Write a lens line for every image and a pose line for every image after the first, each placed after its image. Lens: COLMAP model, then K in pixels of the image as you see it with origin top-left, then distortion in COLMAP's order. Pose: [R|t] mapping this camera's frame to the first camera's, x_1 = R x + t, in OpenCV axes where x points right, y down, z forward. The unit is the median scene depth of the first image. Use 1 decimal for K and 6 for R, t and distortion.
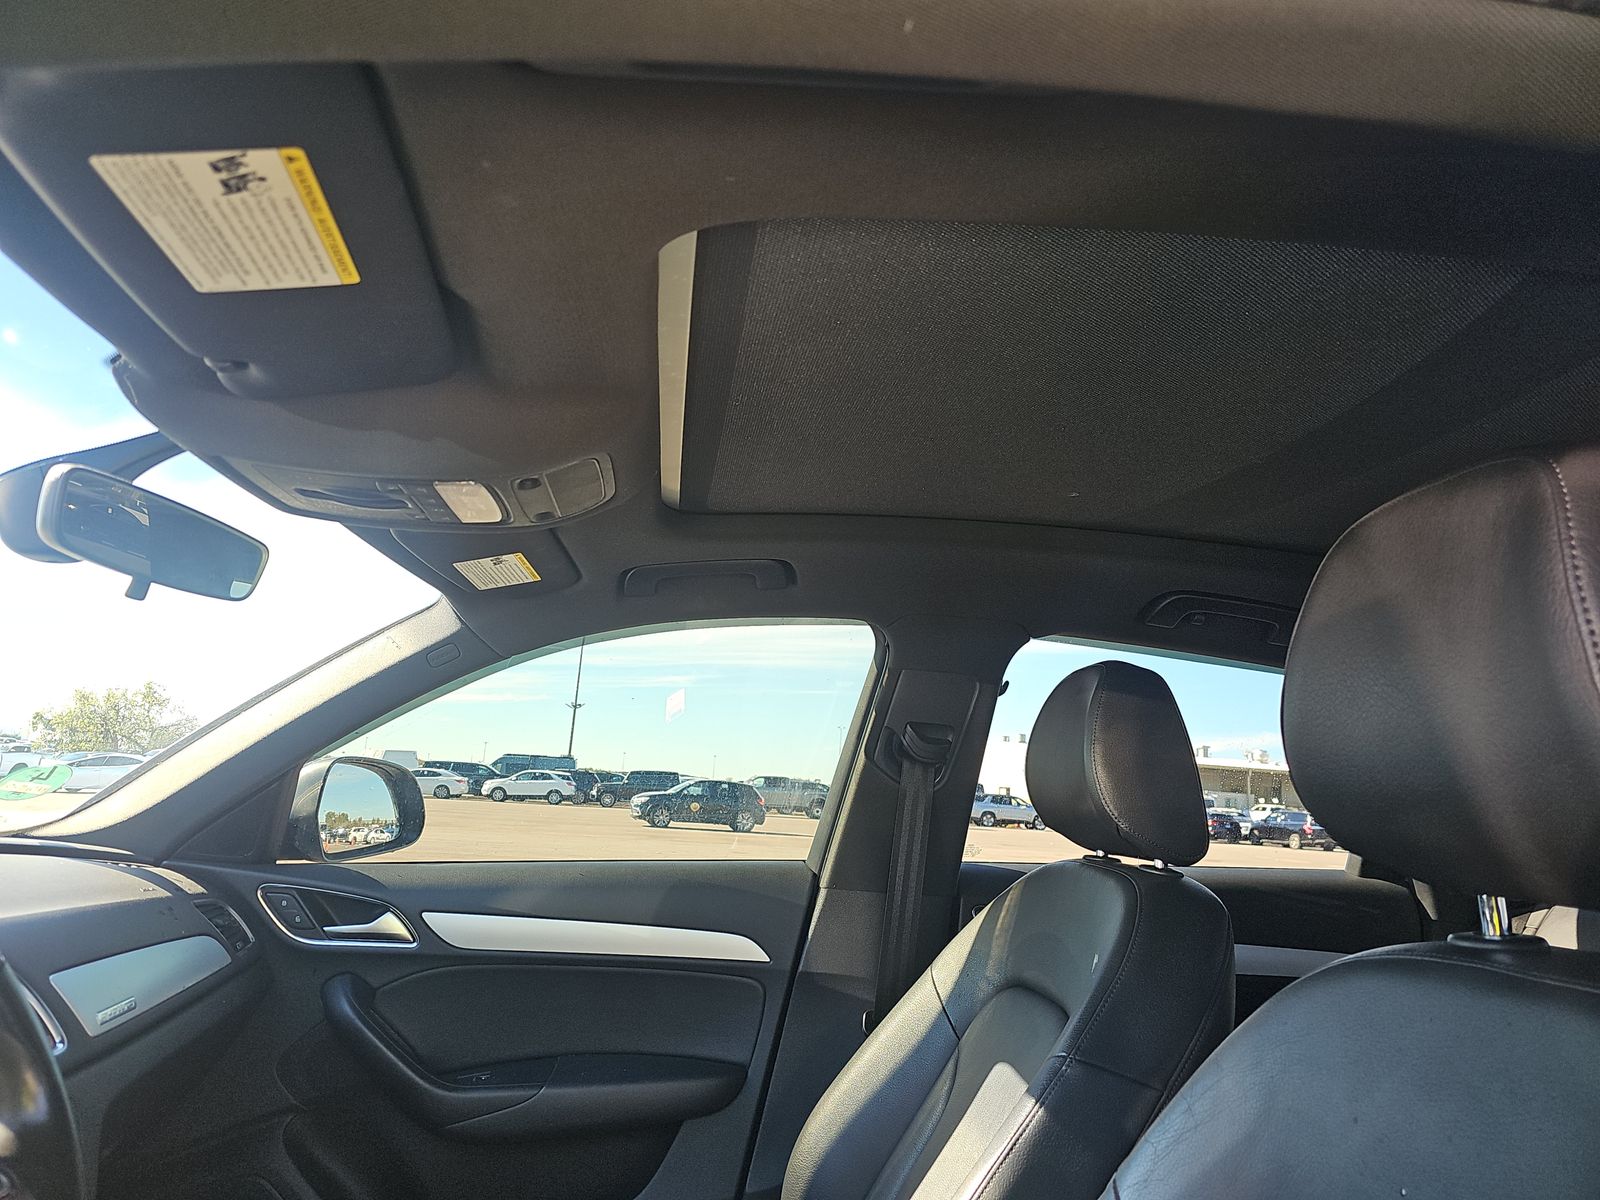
lens RADIAL K [[1086.8, 0, 800.0], [0, 1086.8, 600.0], [0, 0, 1]] dist [-0.005445, -0.003387]
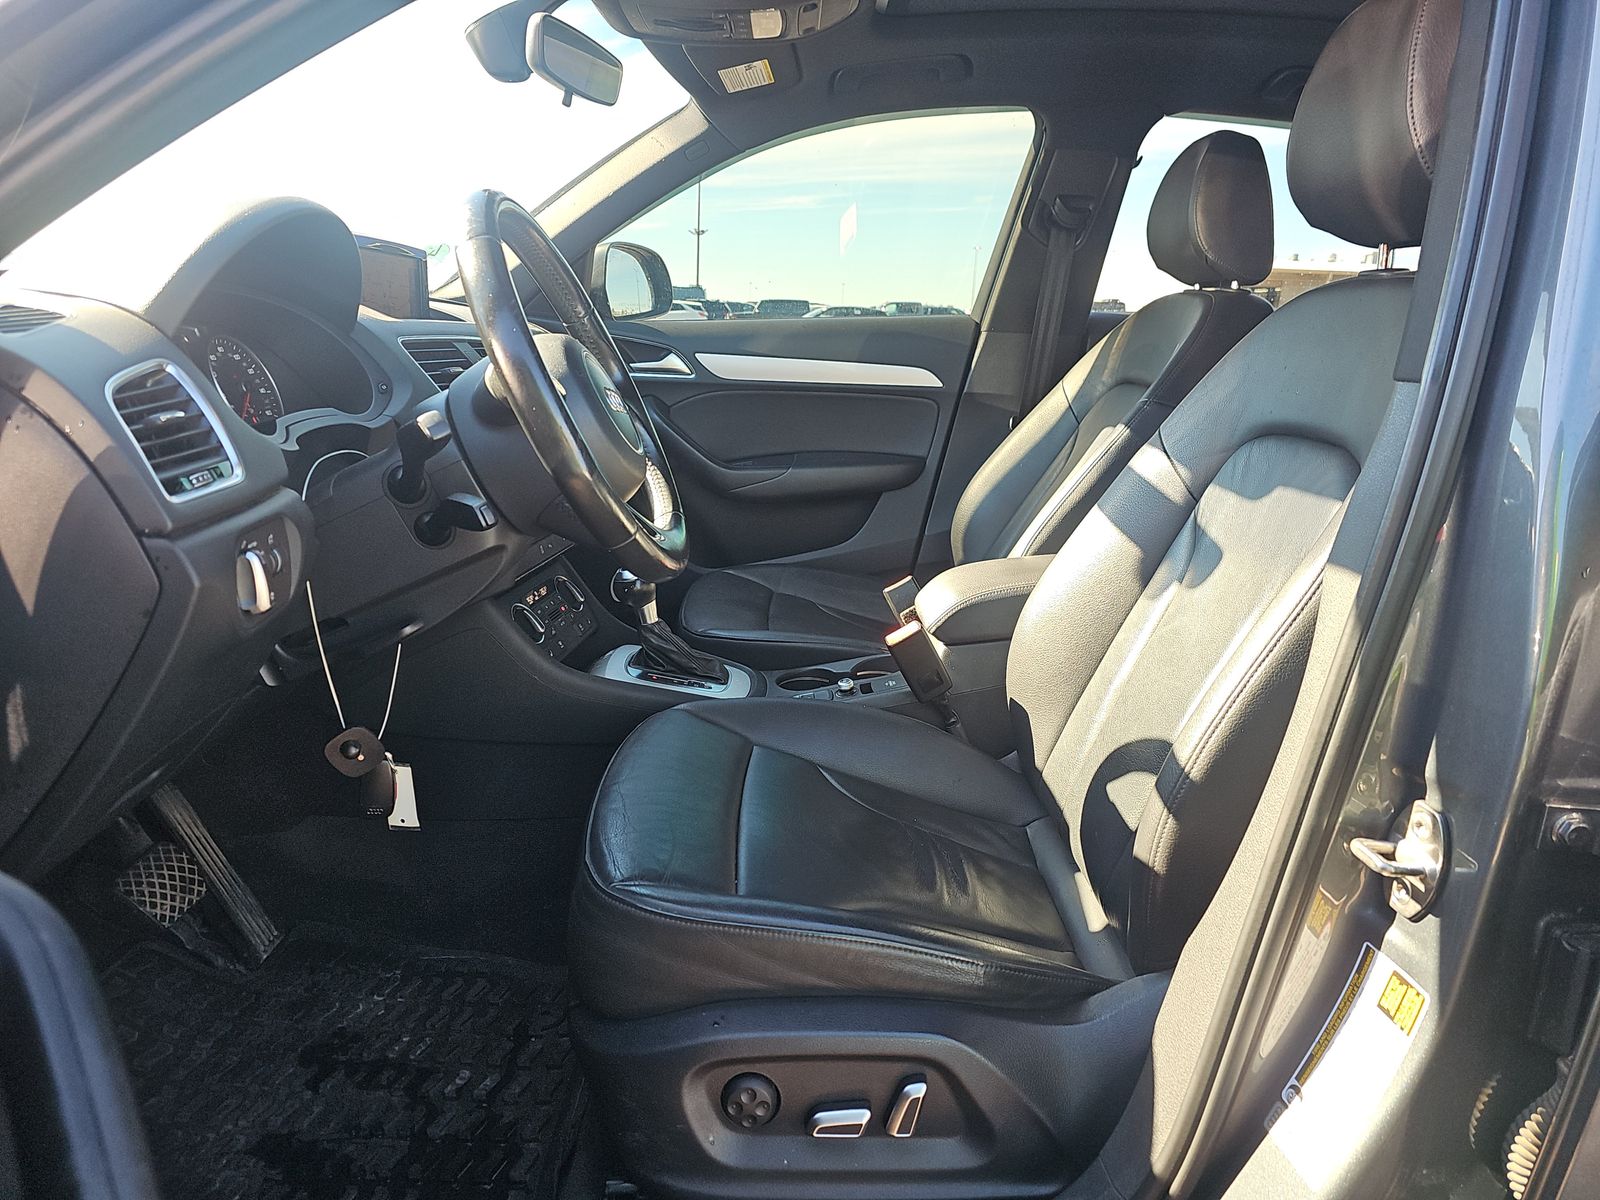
lens RADIAL K [[1066.7, 0, 795.3], [0, 1066.7, 622.6], [0, 0, 1]] dist [0.069035, -0.087042]
pose [[0.992315, 0.014740, -0.122859, -0.043484], [0.040215, 0.900564, 0.432860, 0.005166], [0.117023, -0.434474, 0.893050, -0.386136]]
